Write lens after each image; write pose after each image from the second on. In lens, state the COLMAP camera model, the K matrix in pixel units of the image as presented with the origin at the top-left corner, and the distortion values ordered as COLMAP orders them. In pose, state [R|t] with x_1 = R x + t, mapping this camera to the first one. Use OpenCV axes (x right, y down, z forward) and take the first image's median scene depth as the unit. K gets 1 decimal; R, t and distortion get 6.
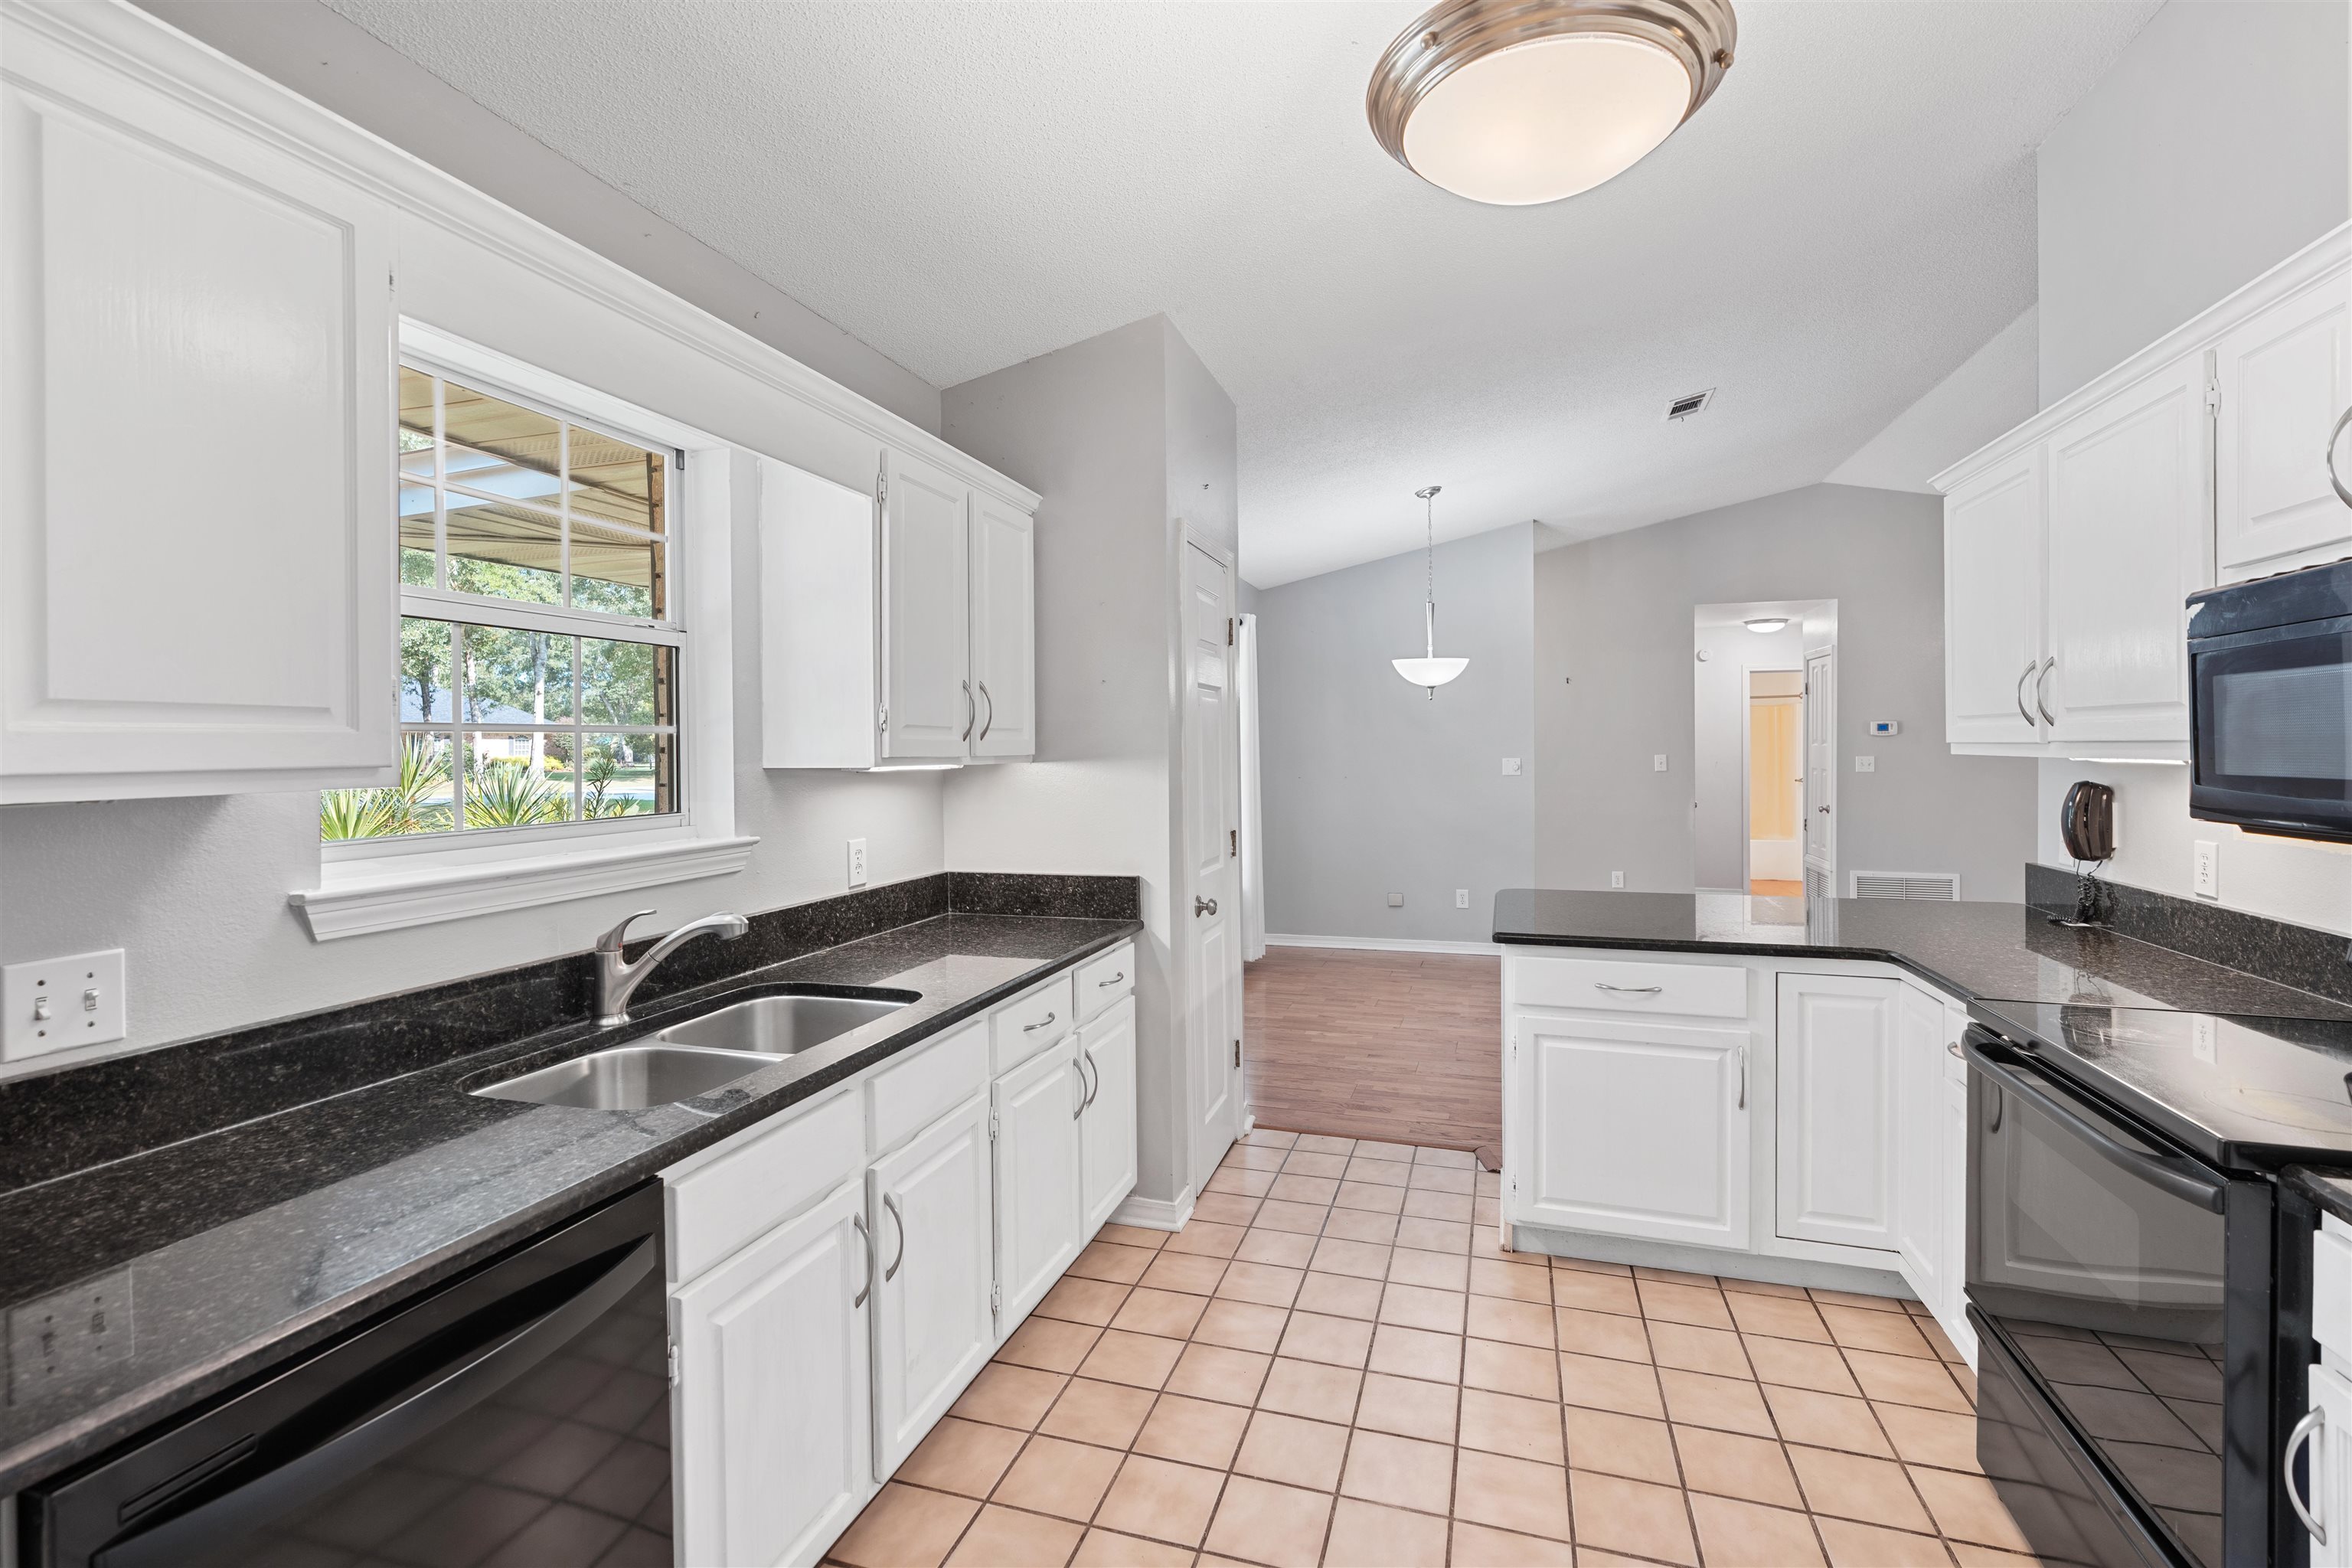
lens RADIAL K [[1065.4, 0, 1160.8], [0, 1065.4, 752.6], [0, 0, 1]] dist [-0.005071, 0.000260]
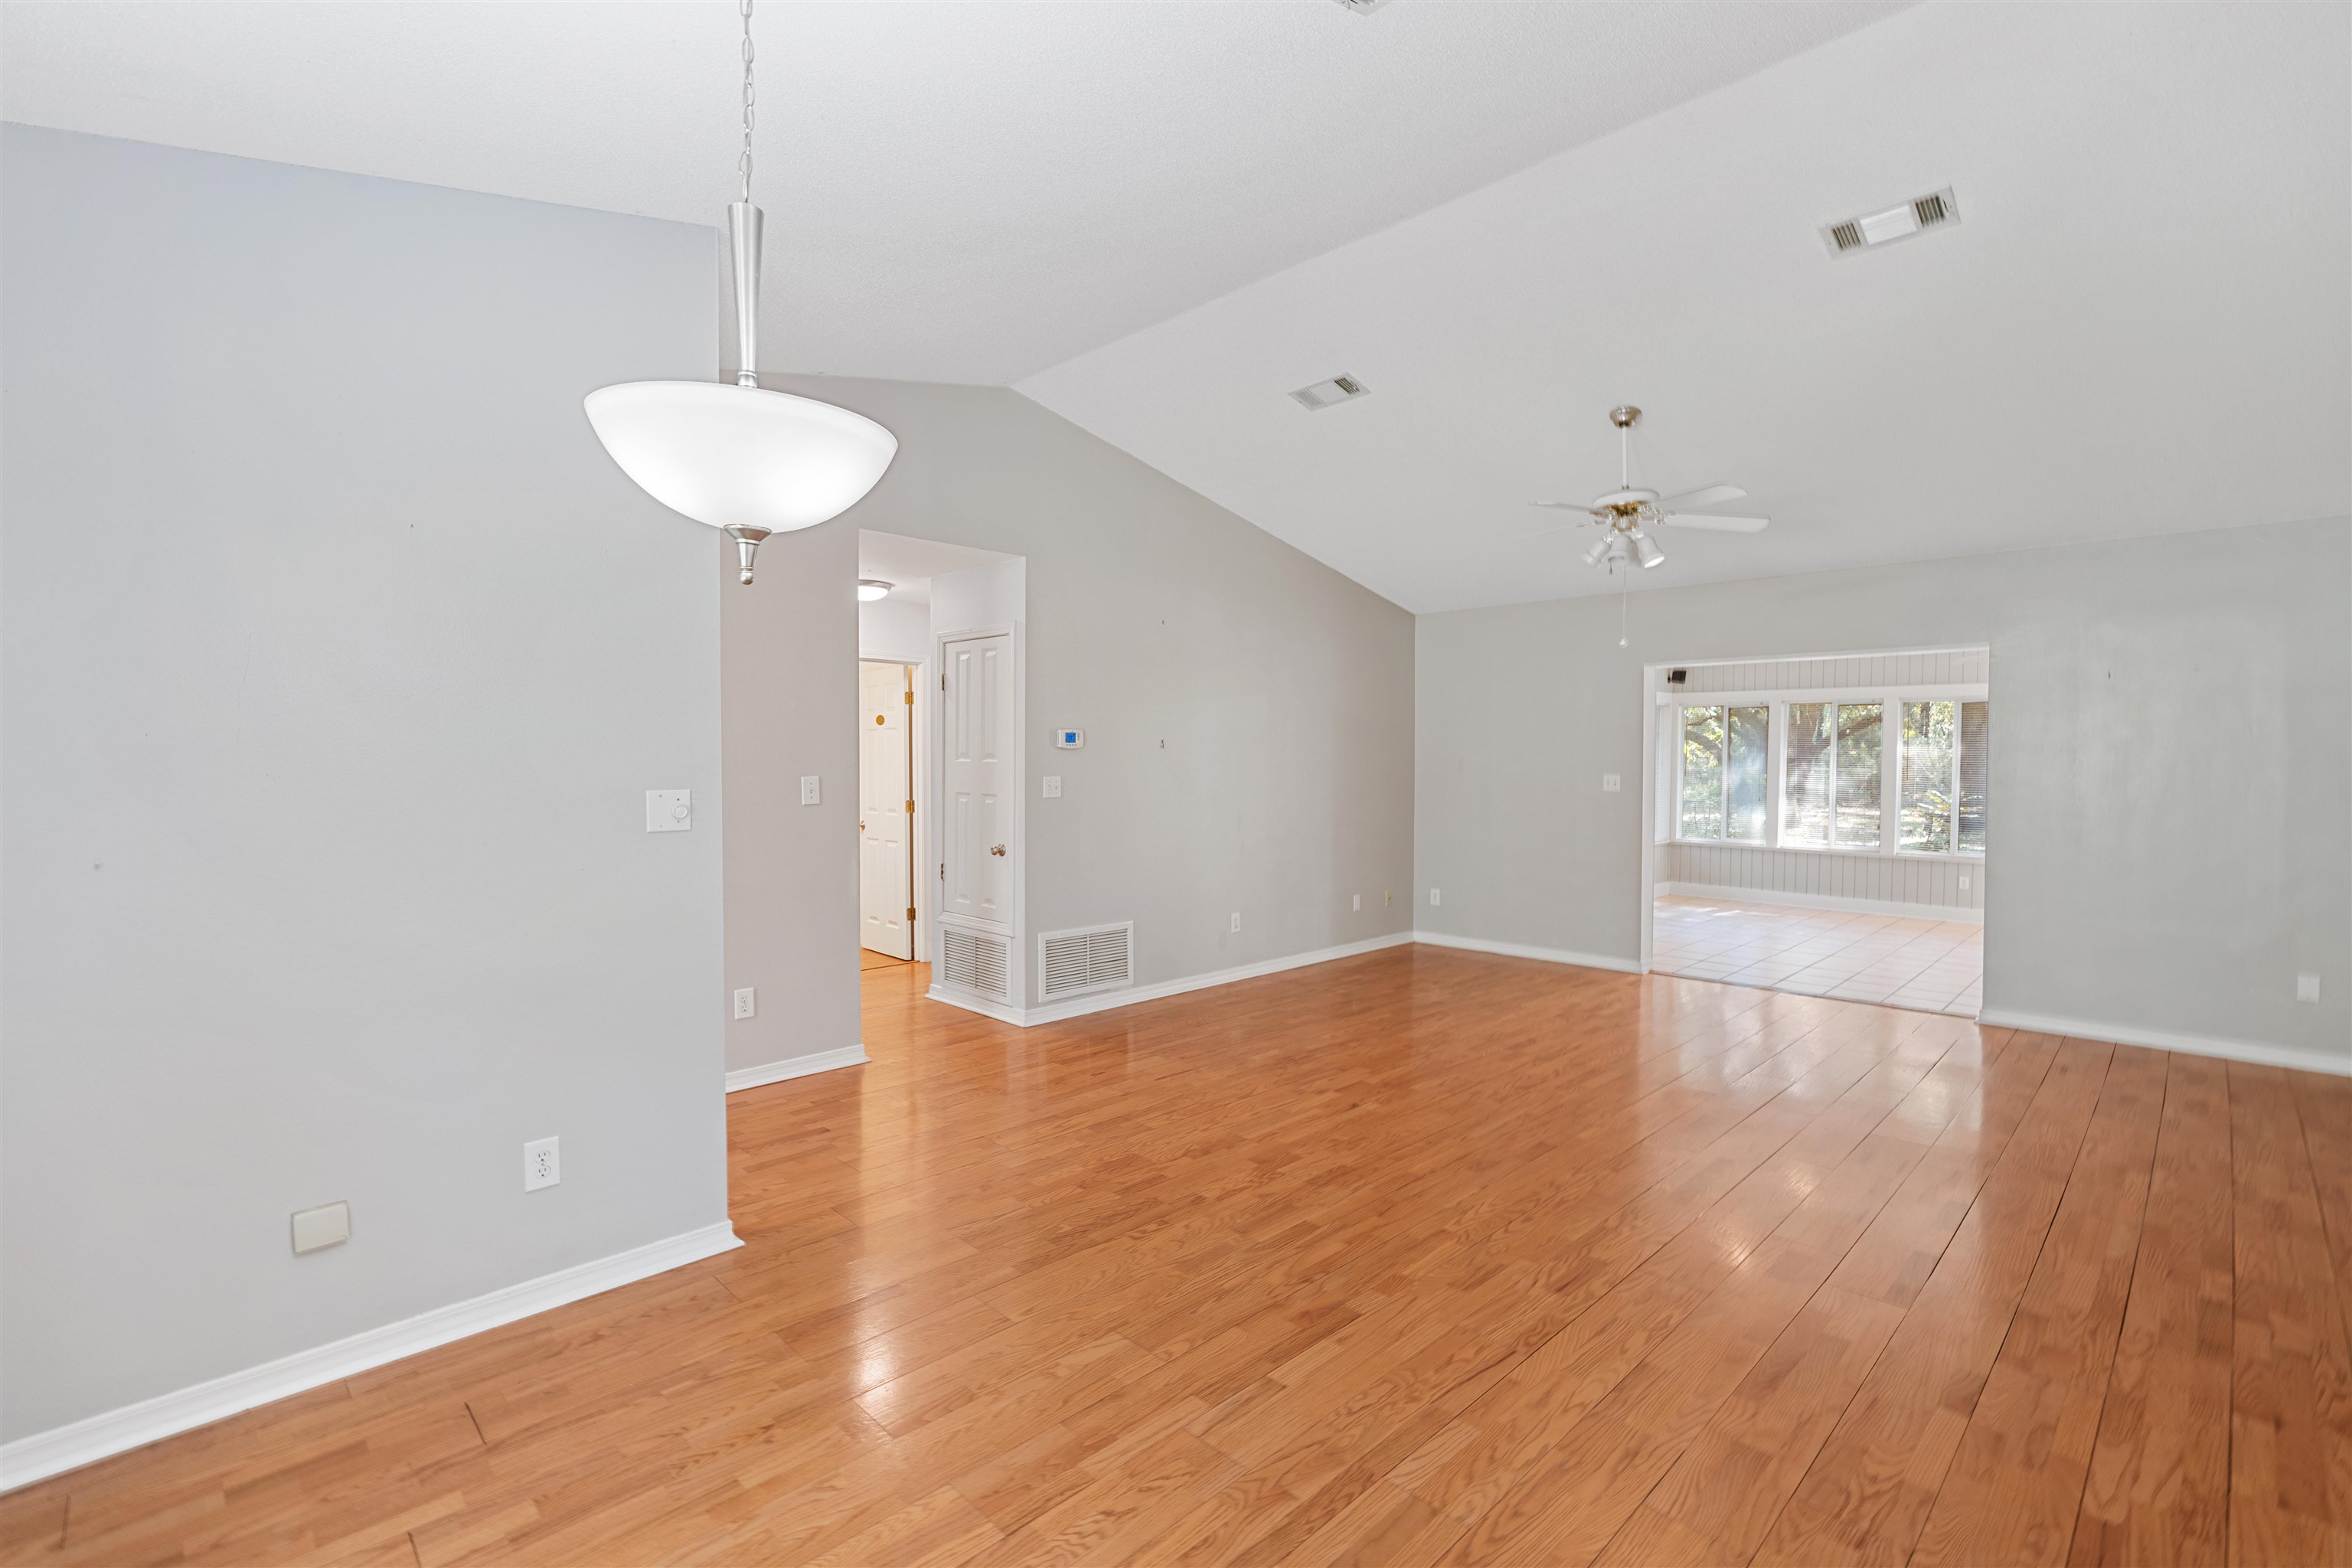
lens RADIAL K [[1050.7, 0, 1167.8], [0, 1050.7, 781.2], [0, 0, 1]] dist [-0.002929, 0.001198]
pose [[0.469554, -0.013205, 0.882805, 0.056455], [0.000939, 0.999895, 0.014457, -0.003524], [-0.882903, -0.005959, 0.469517, 0.587581]]
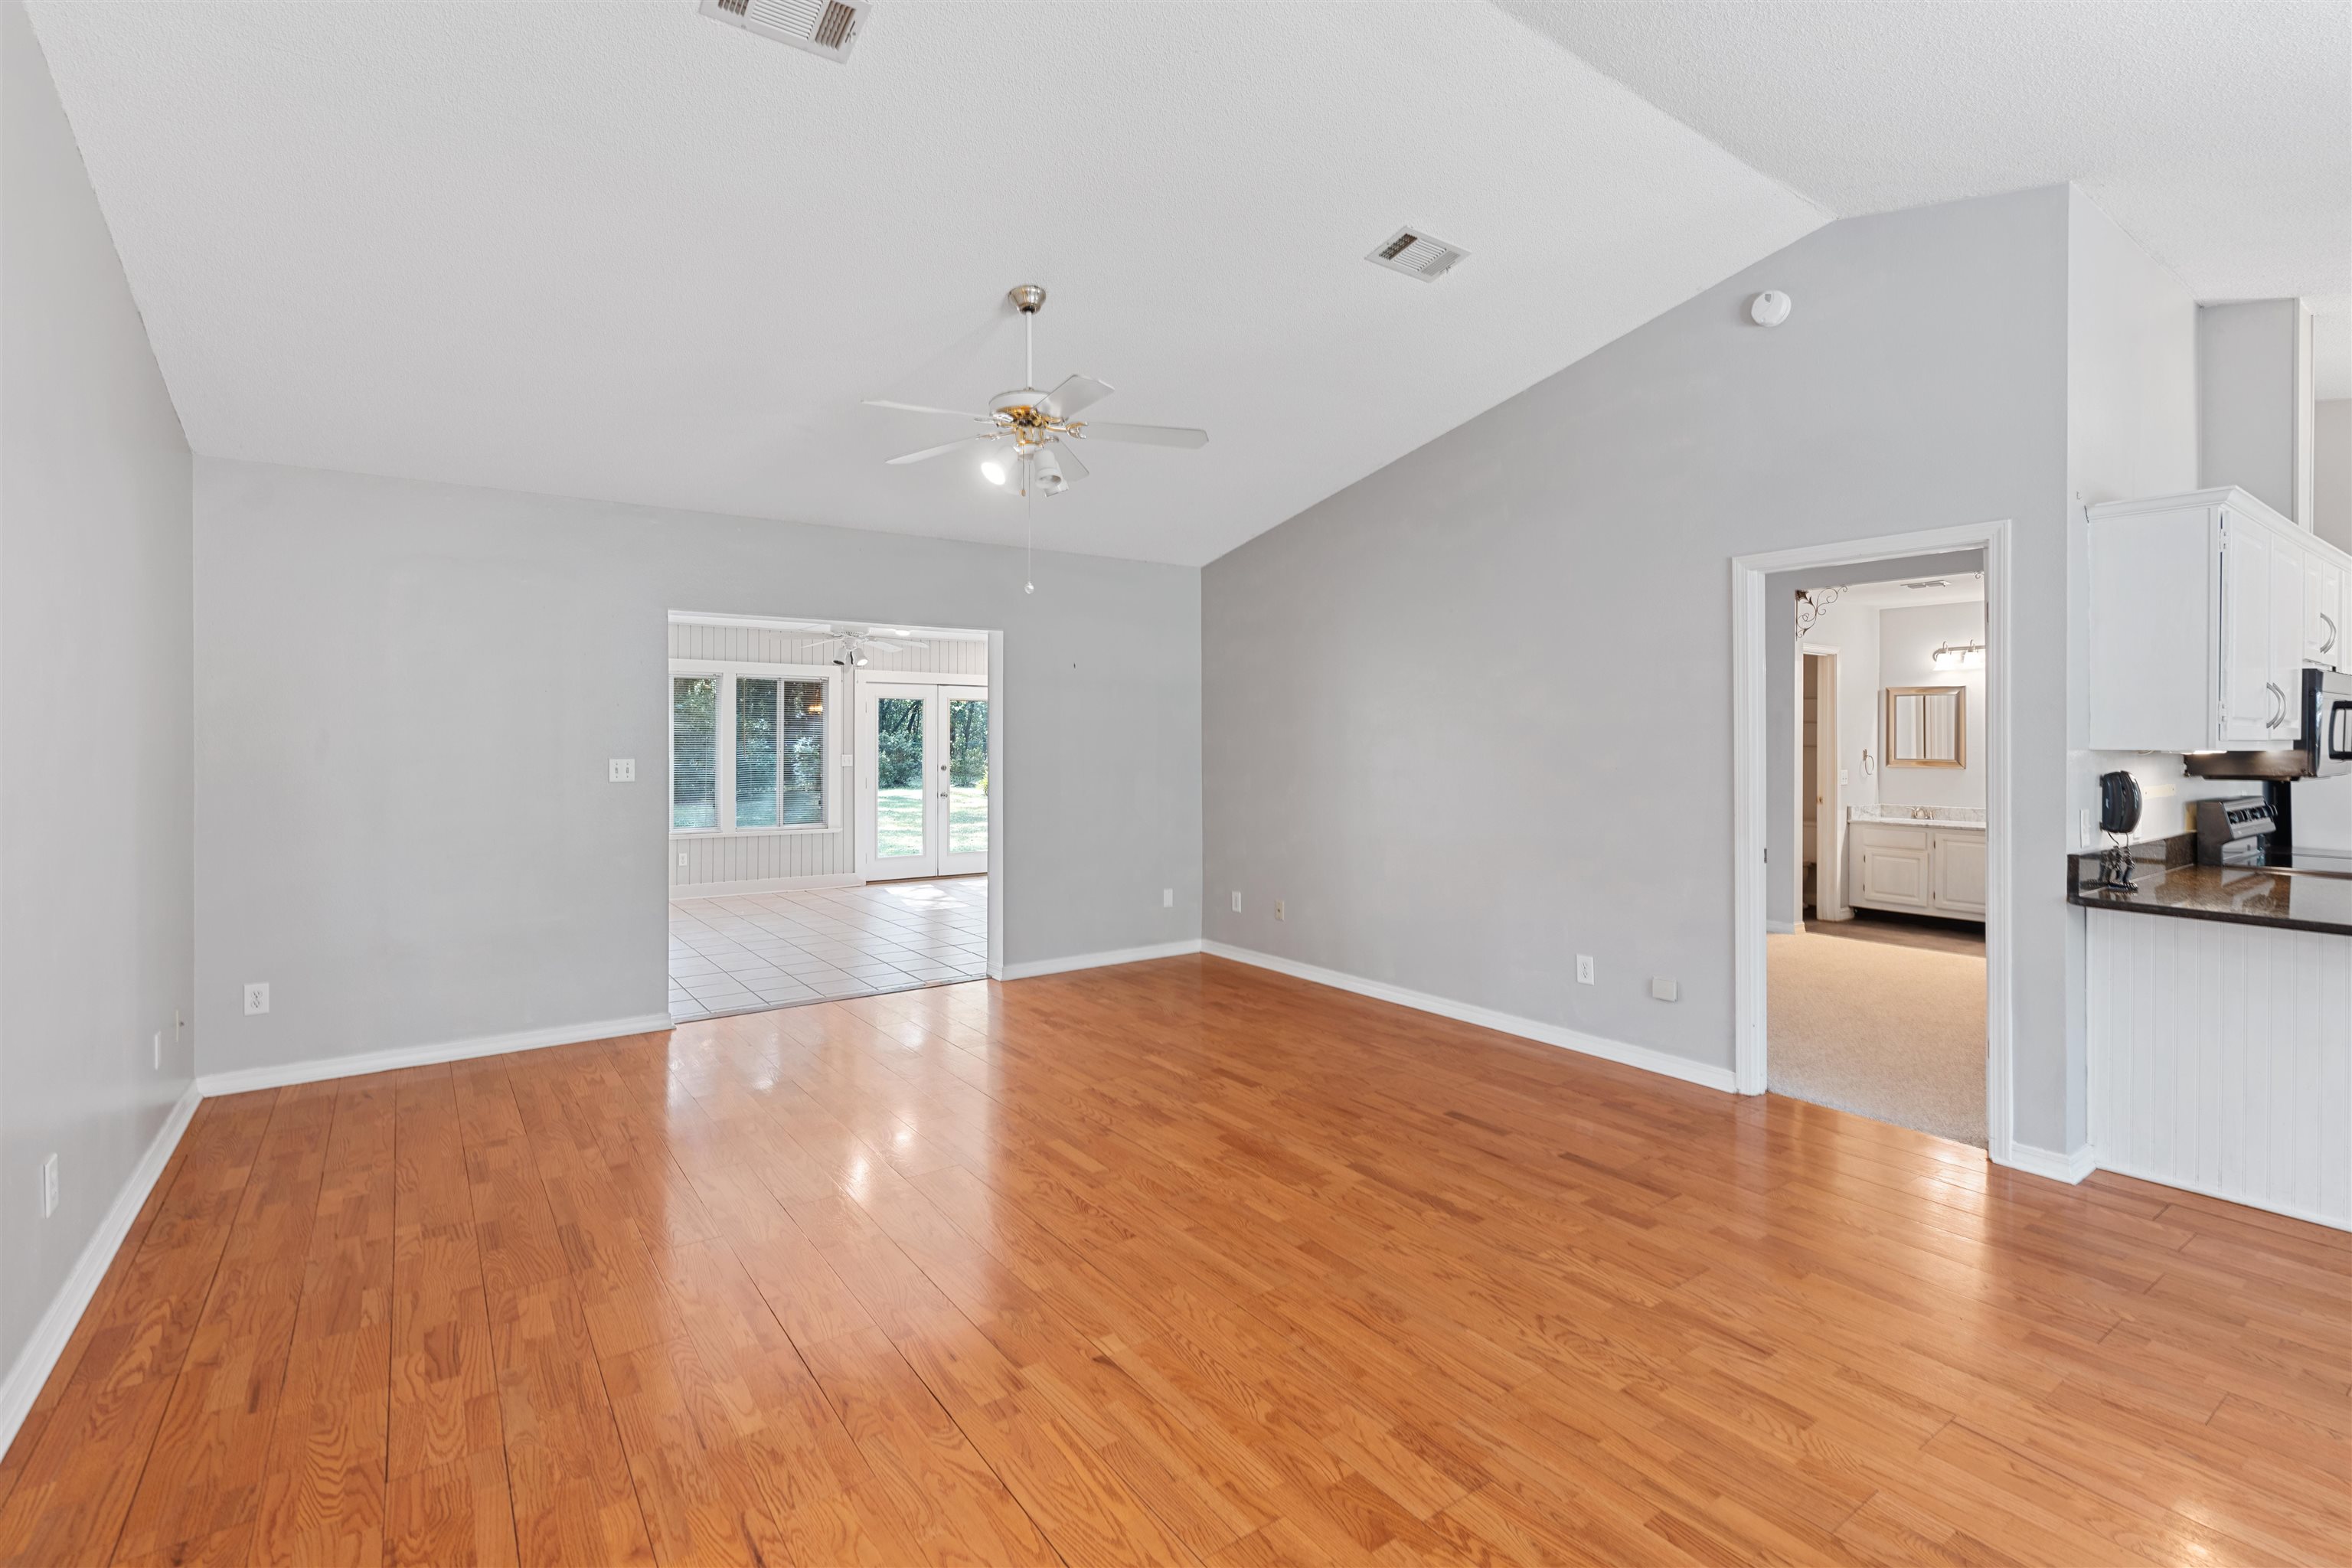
lens RADIAL K [[1065.4, 0, 1160.8], [0, 1065.4, 752.6], [0, 0, 1]] dist [-0.005071, 0.000260]
pose [[-0.796695, -0.005860, 0.604353, 0.387598], [0.004764, 0.999861, 0.015975, -0.008147], [-0.604363, 0.015606, -0.796556, 0.995131]]
